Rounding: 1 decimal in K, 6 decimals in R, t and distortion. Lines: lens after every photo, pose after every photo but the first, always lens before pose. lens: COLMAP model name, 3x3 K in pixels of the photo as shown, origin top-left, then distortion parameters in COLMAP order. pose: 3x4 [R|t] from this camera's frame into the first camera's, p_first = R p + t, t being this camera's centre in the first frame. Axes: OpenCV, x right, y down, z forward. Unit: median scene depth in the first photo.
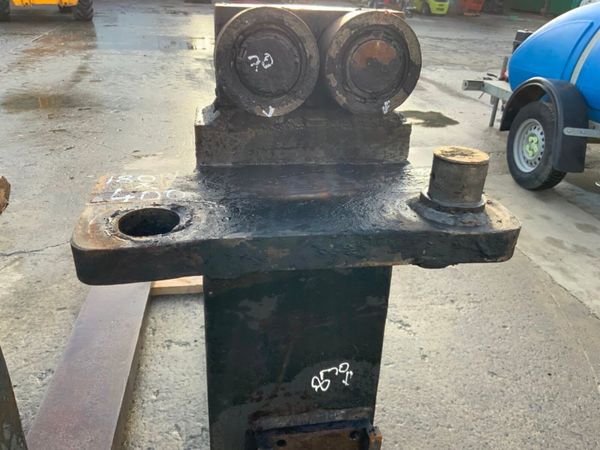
lens RADIAL K [[500.2, 0, 300.0], [0, 500.2, 225.0], [0, 0, 1]] dist [0.070587, -0.130187]
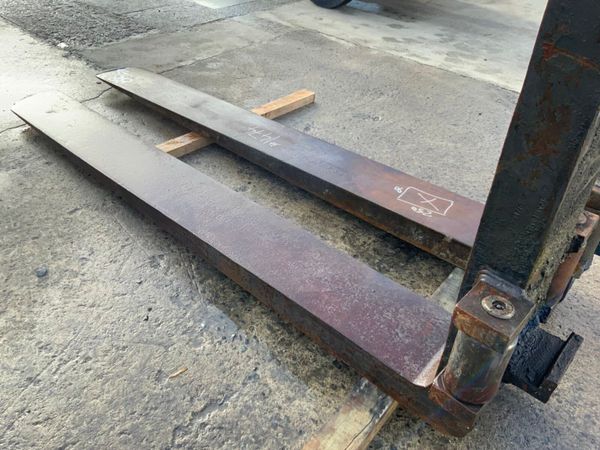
lens RADIAL K [[496.0, 0, 300.0], [0, 496.0, 225.0], [0, 0, 1]] dist [0.072696, -0.128216]
pose [[0.775001, -0.379435, 0.505373, -0.599602], [0.255955, 0.919628, 0.297945, 0.040262], [-0.577806, -0.101555, 0.809831, 0.141882]]
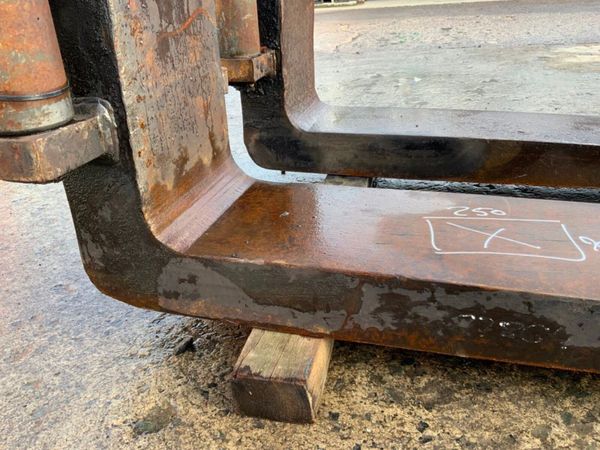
lens RADIAL K [[500.1, 0, 302.6], [0, 500.1, 230.2], [0, 0, 1]] dist [0.063116, -0.121301]
pose [[-0.410009, 0.382380, -0.828057, 0.219310], [-0.368141, 0.761257, 0.533816, 0.173613], [0.834485, 0.523711, -0.171353, 0.607662]]
